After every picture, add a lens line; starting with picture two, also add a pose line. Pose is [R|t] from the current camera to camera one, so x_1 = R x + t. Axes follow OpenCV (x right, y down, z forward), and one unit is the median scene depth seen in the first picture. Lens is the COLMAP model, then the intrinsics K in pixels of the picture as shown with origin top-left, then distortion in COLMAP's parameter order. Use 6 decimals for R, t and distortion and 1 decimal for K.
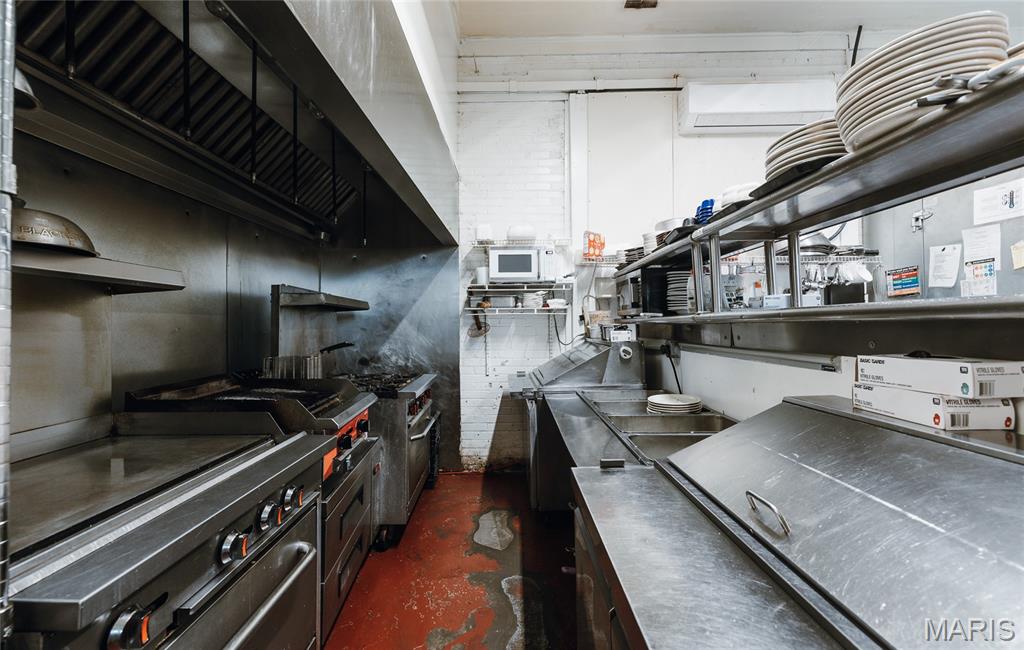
lens RADIAL K [[438.1, 0, 512.0], [0, 438.1, 325.0], [0, 0, 1]] dist [-0.000622, -0.000233]
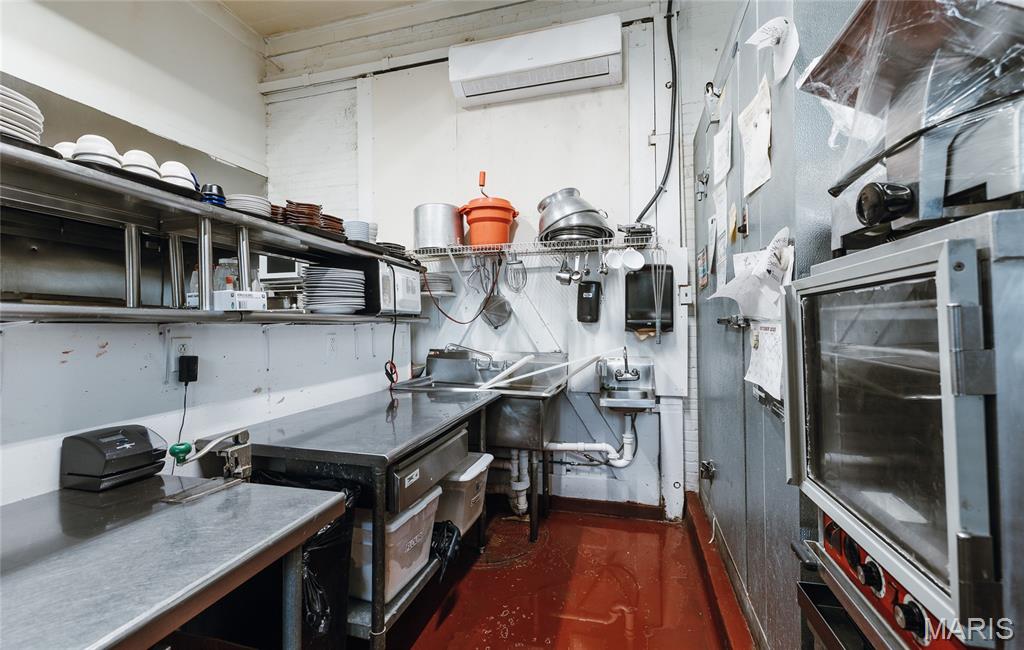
lens RADIAL K [[438.1, 0, 512.0], [0, 438.1, 325.0], [0, 0, 1]] dist [-0.000622, -0.000233]
pose [[0.970580, -0.010603, -0.240544, 0.675977], [0.016591, 0.999600, 0.022883, -0.016808], [0.240206, -0.026200, 0.970368, 0.155153]]
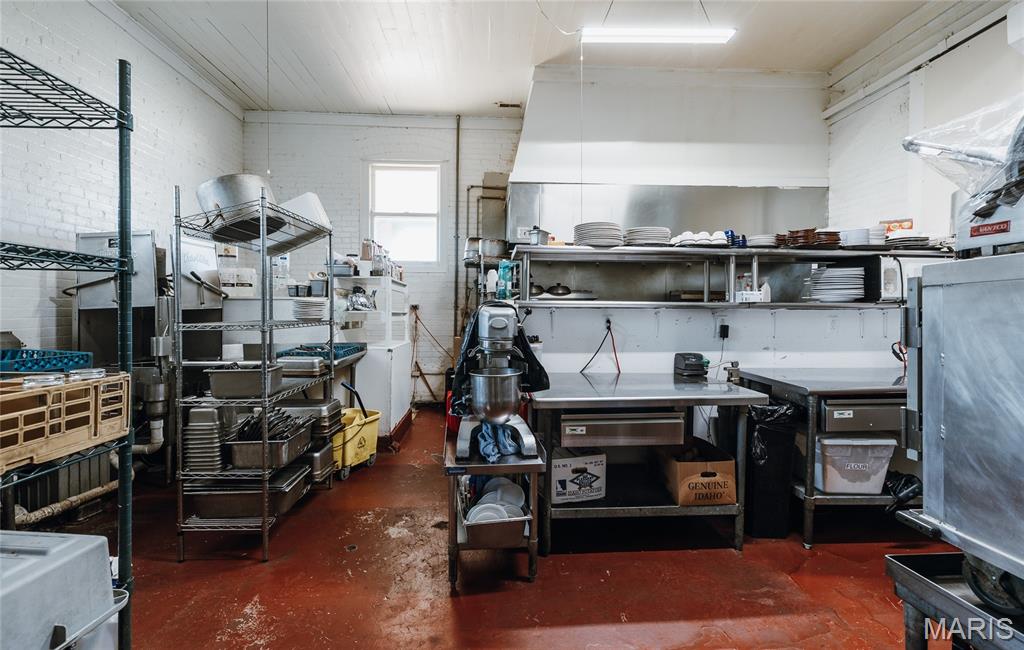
lens RADIAL K [[438.1, 0, 512.0], [0, 438.1, 325.0], [0, 0, 1]] dist [-0.000622, -0.000233]
pose [[0.080653, 0.034904, -0.996131, 1.056524], [0.020897, 0.999108, 0.036701, -0.021788], [0.996523, -0.023776, 0.079852, 0.020185]]
